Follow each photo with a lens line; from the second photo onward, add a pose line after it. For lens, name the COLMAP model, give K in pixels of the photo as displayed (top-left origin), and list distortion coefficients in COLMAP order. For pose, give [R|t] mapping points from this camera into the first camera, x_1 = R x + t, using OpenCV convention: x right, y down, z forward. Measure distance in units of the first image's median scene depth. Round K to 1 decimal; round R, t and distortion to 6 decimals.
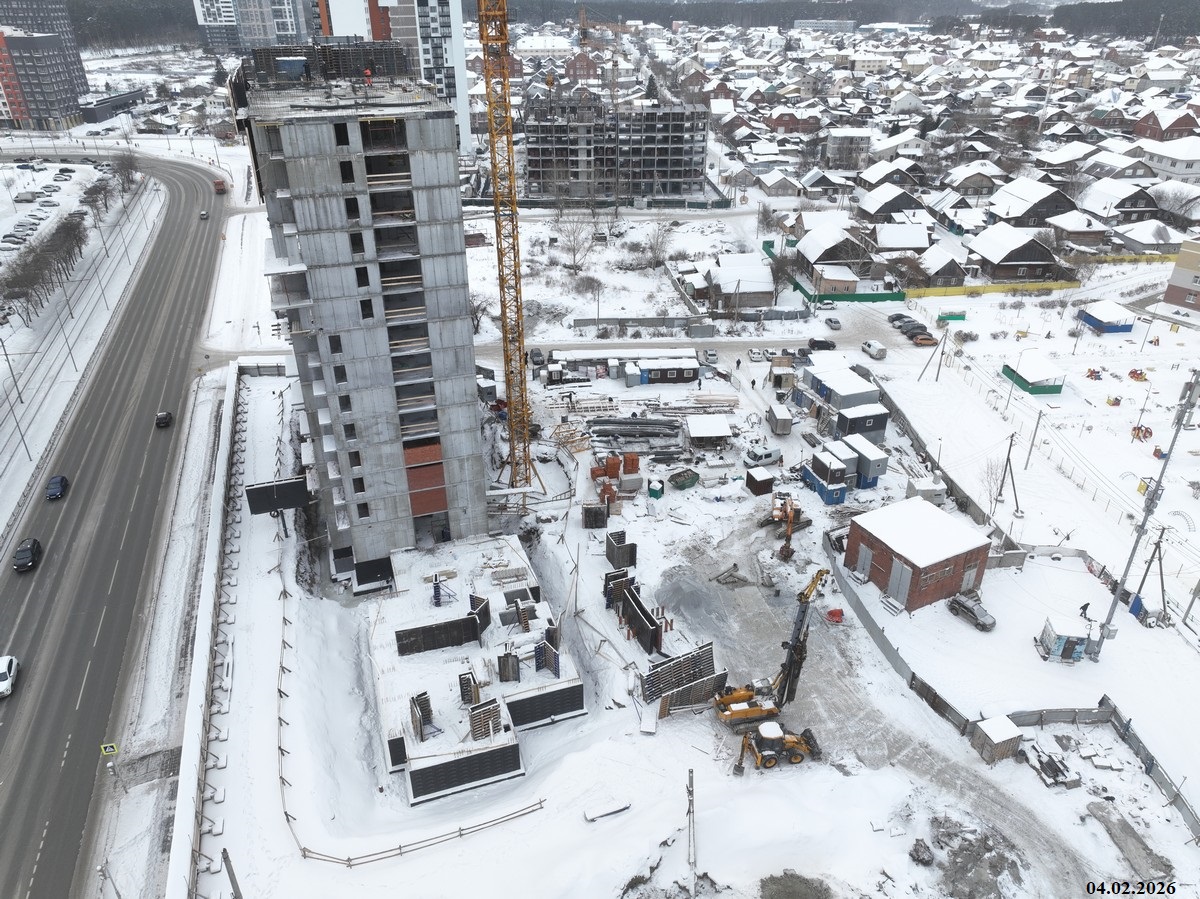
lens RADIAL K [[844.1, 0, 600.0], [0, 844.1, 449.5], [0, 0, 1]] dist [0.007958, 0.004760]
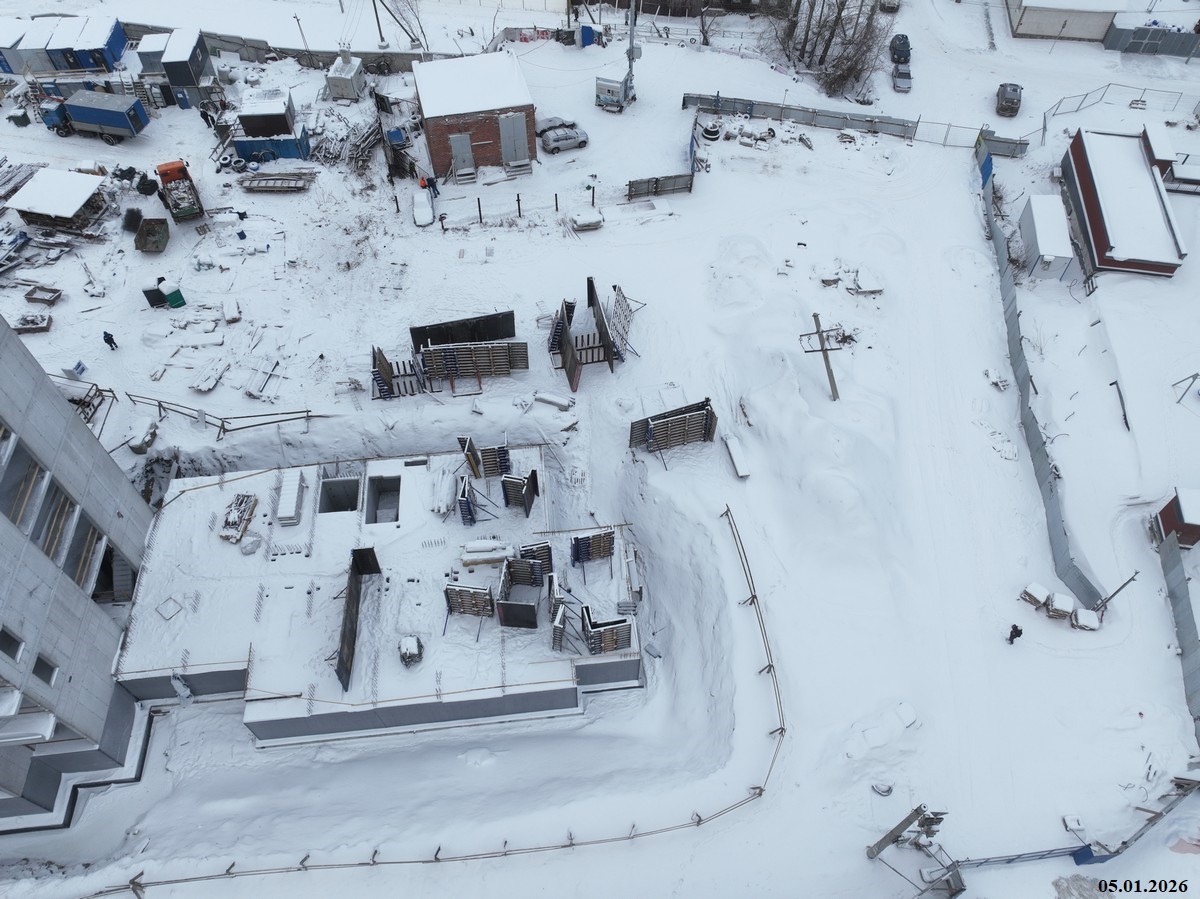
lens RADIAL K [[844.1, 0, 600.0], [0, 844.1, 449.5], [0, 0, 1]] dist [0.007958, 0.004760]
pose [[0.209824, -0.775328, 0.595685, -0.413432], [0.465180, 0.615037, 0.636661, -0.166326], [-0.859989, 0.143514, 0.489716, 0.506935]]
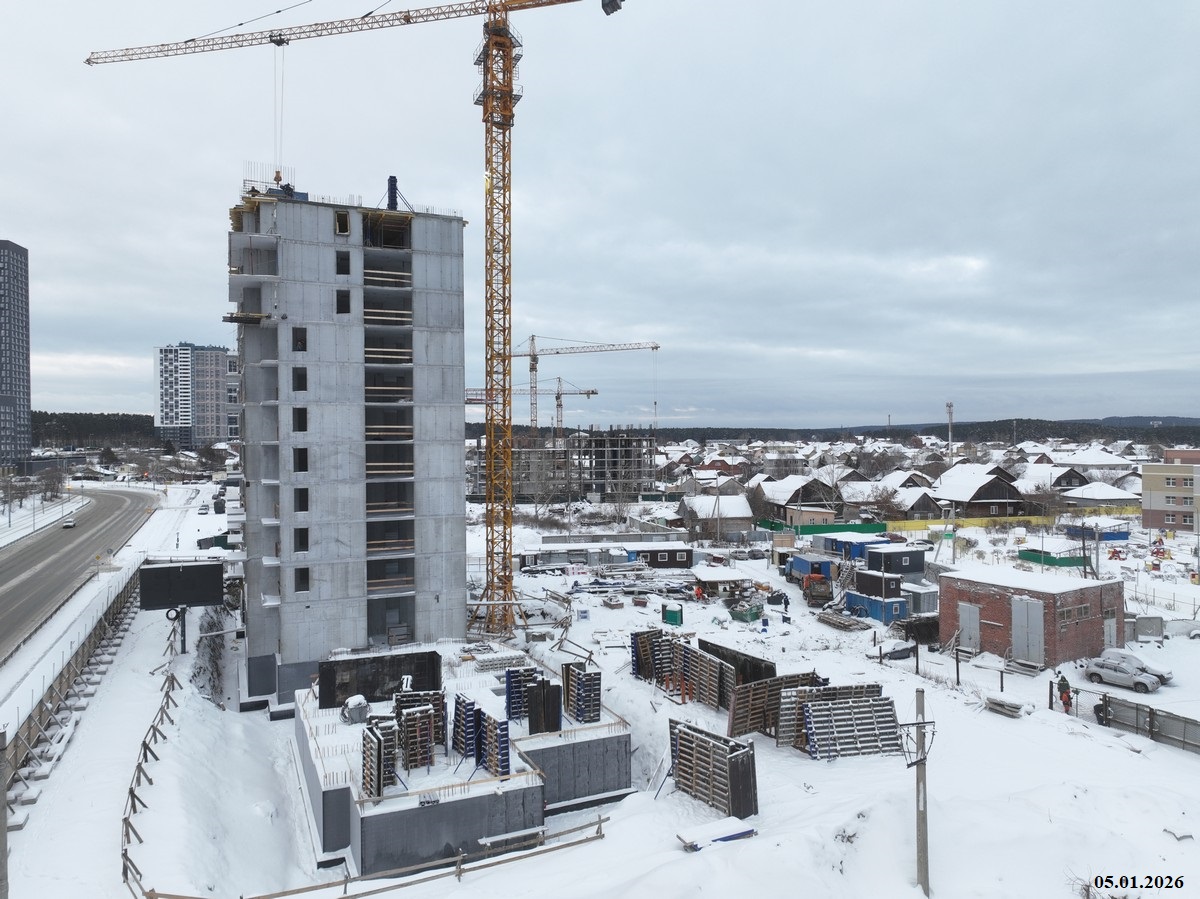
lens RADIAL K [[844.1, 0, 600.0], [0, 844.1, 449.5], [0, 0, 1]] dist [0.007958, 0.004760]
pose [[0.995951, -0.003352, 0.089835, -0.089124], [0.045534, 0.880442, -0.471962, 0.342166], [-0.077513, 0.474141, 0.877030, 0.284706]]
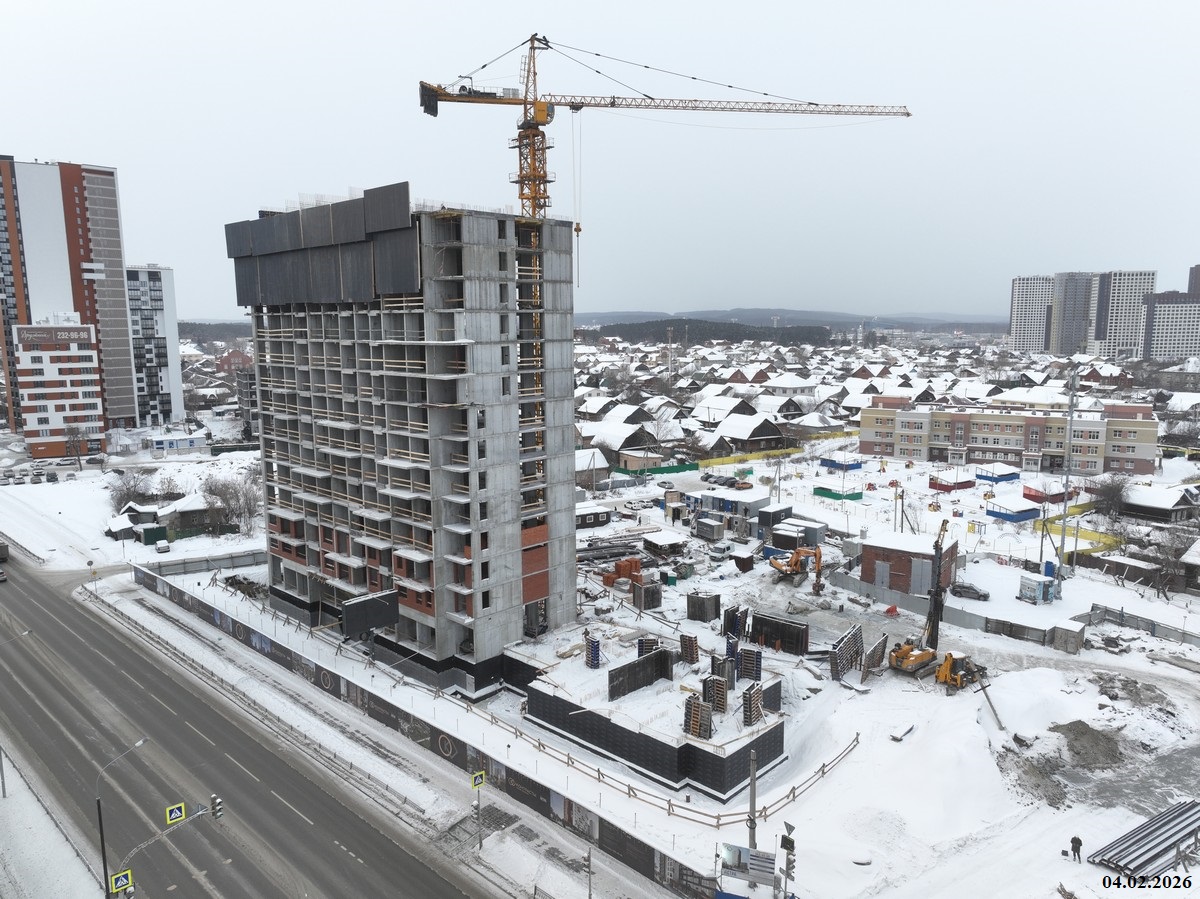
lens RADIAL K [[844.9, 0, 602.2], [0, 844.9, 453.4], [0, 0, 1]] dist [0.007929, 0.003120]
pose [[0.884135, -0.072600, 0.461556, -0.618118], [0.227614, 0.929634, -0.289781, 0.235436], [-0.408040, 0.361262, 0.838446, 0.065328]]
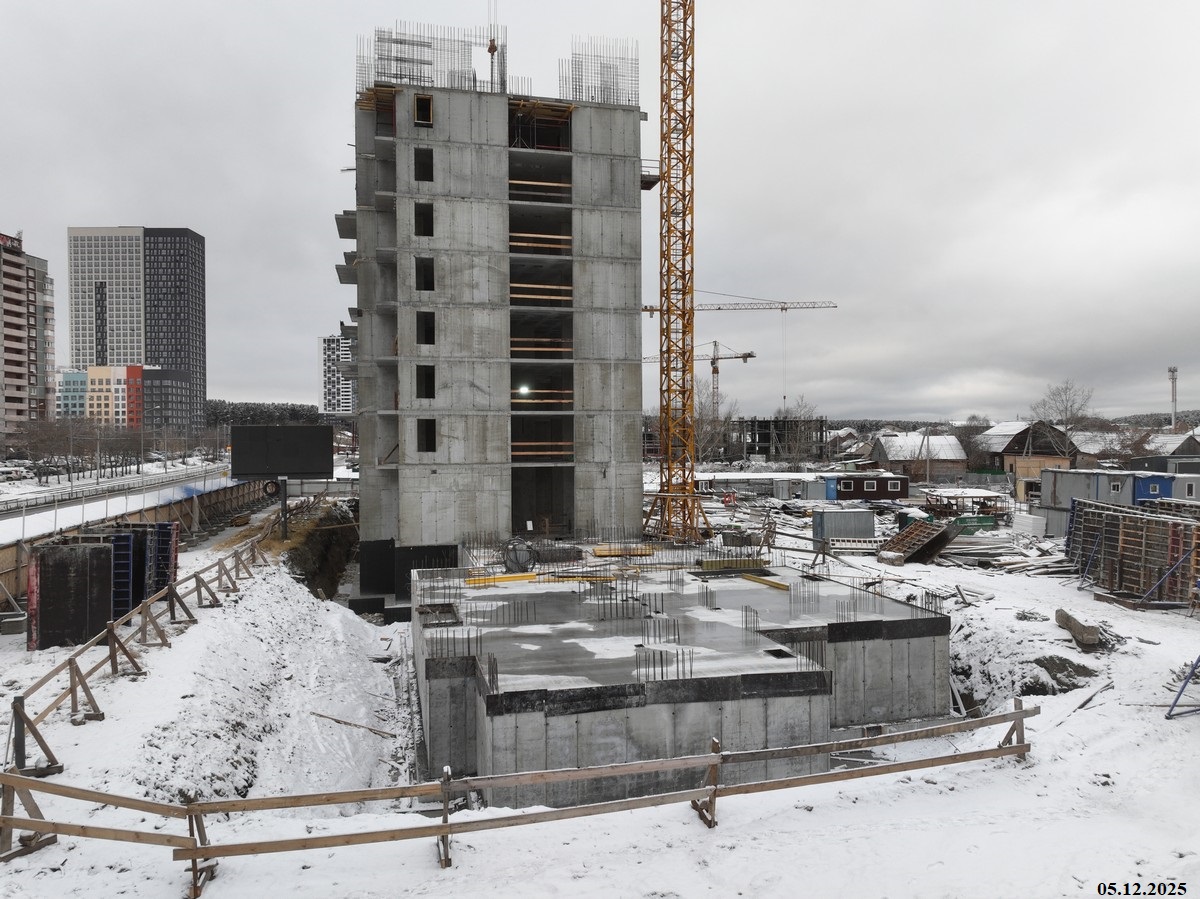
lens RADIAL K [[844.1, 0, 600.0], [0, 844.1, 449.5], [0, 0, 1]] dist [0.007958, 0.004760]
pose [[0.996834, -0.001386, -0.079499, -0.127533], [-0.036544, 0.880001, -0.473565, 0.346356], [0.070615, 0.474970, 0.877164, 0.544882]]
